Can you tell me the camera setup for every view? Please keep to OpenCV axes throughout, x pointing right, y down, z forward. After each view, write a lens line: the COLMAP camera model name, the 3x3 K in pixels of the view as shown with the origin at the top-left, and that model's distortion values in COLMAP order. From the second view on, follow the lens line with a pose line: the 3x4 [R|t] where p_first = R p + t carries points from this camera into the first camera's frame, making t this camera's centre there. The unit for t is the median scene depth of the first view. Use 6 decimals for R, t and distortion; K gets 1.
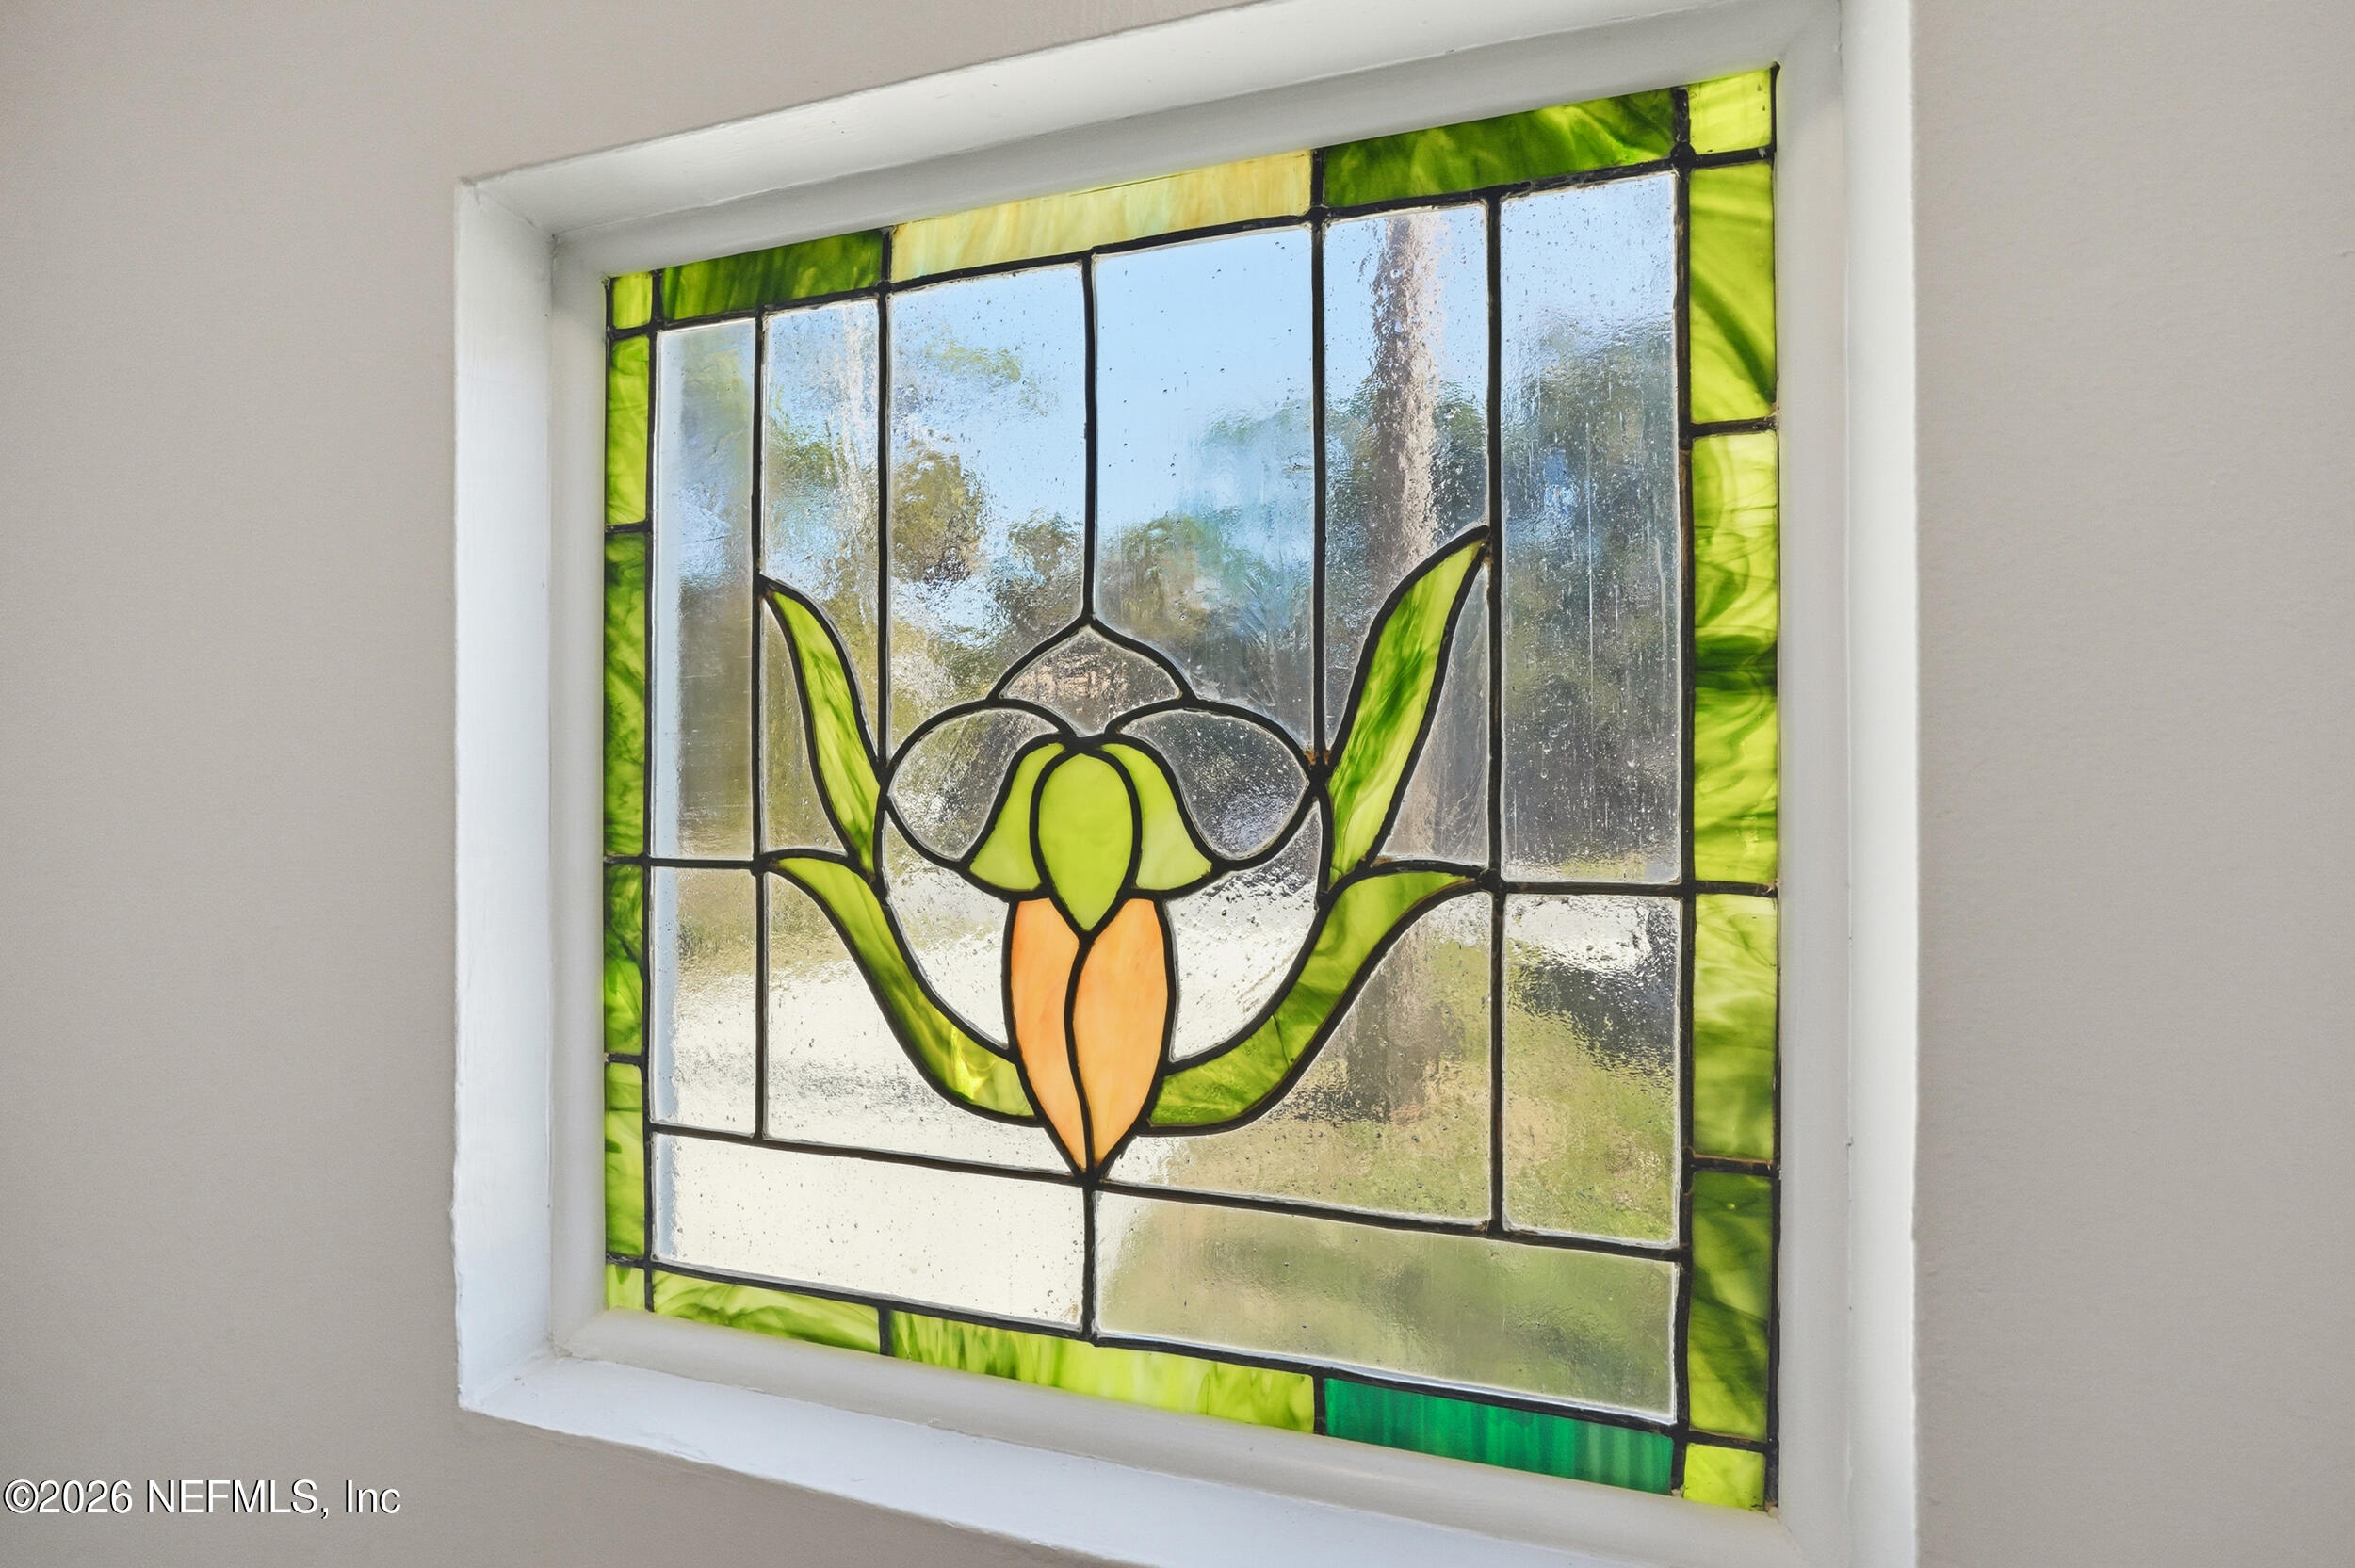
lens RADIAL K [[973.2, 0, 1171.4], [0, 973.2, 781.9], [0, 0, 1]] dist [-0.009224, 0.001400]
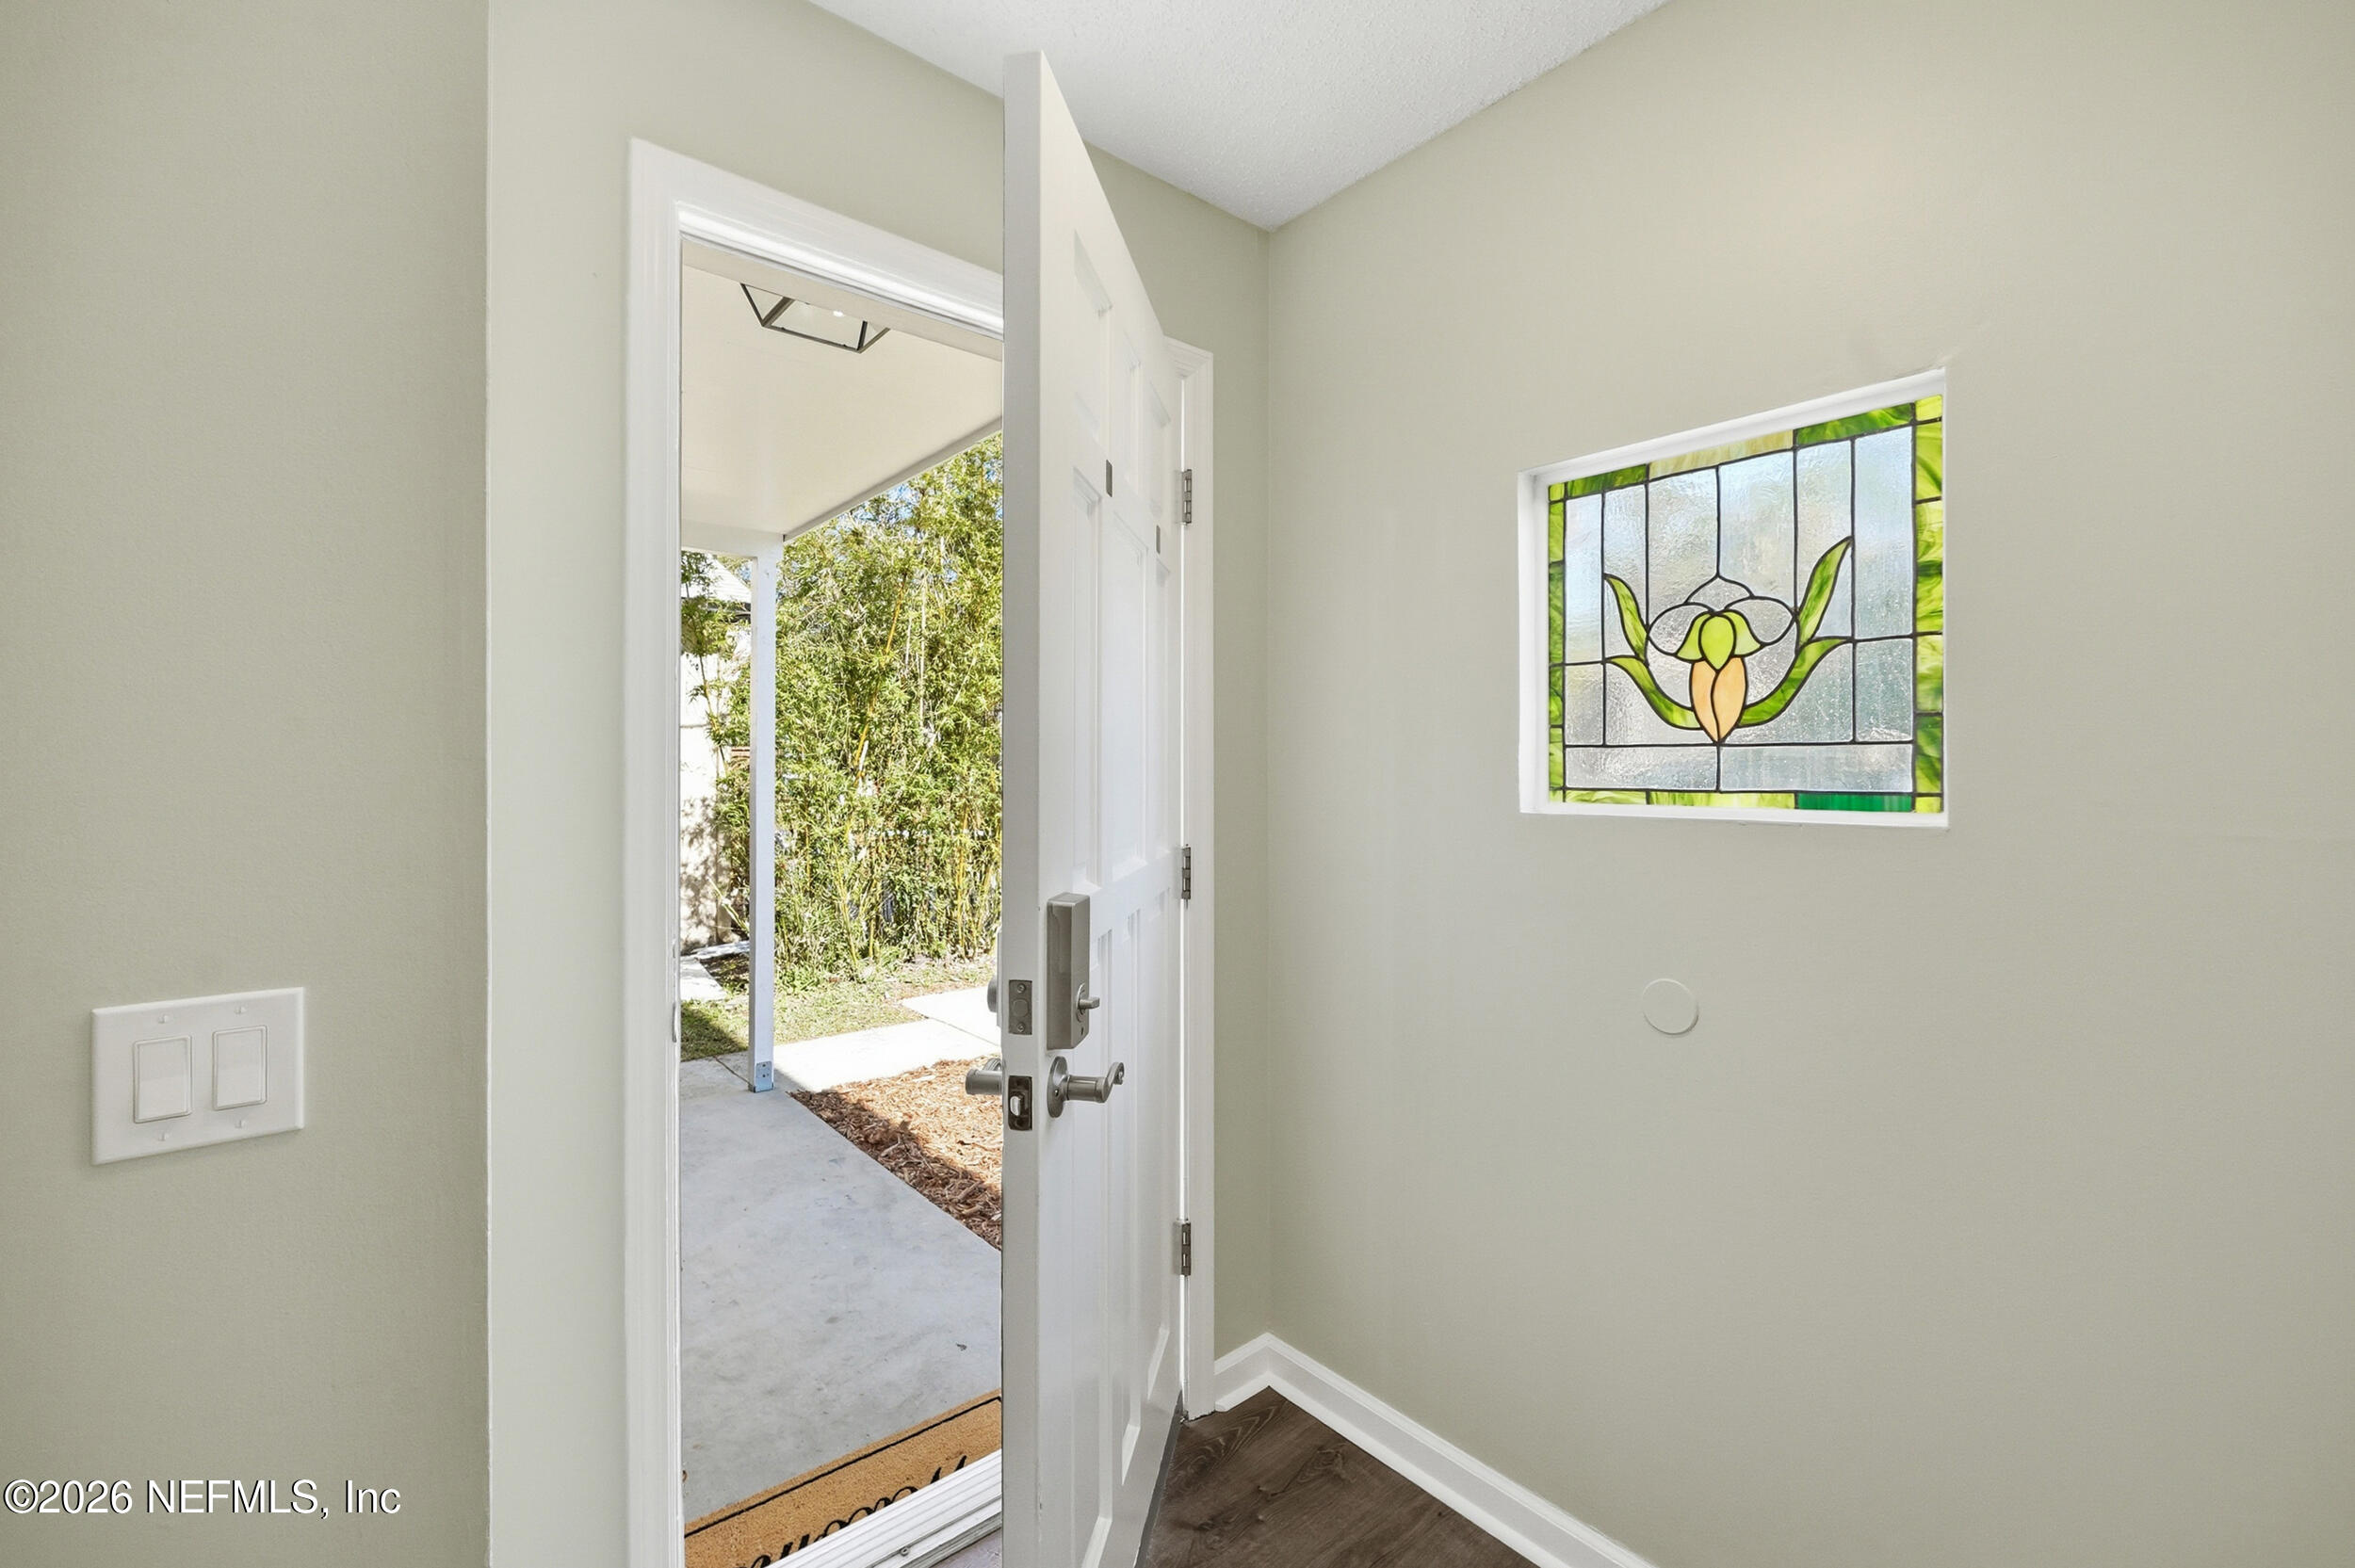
lens RADIAL K [[973.2, 0, 1179.8], [0, 973.2, 762.7], [0, 0, 1]] dist [-0.009224, 0.001400]
pose [[0.829215, -0.000640, -0.558929, 0.243450], [0.000782, 1.000000, 0.000015, 0.472641], [0.558929, -0.000450, 0.829216, -2.794397]]
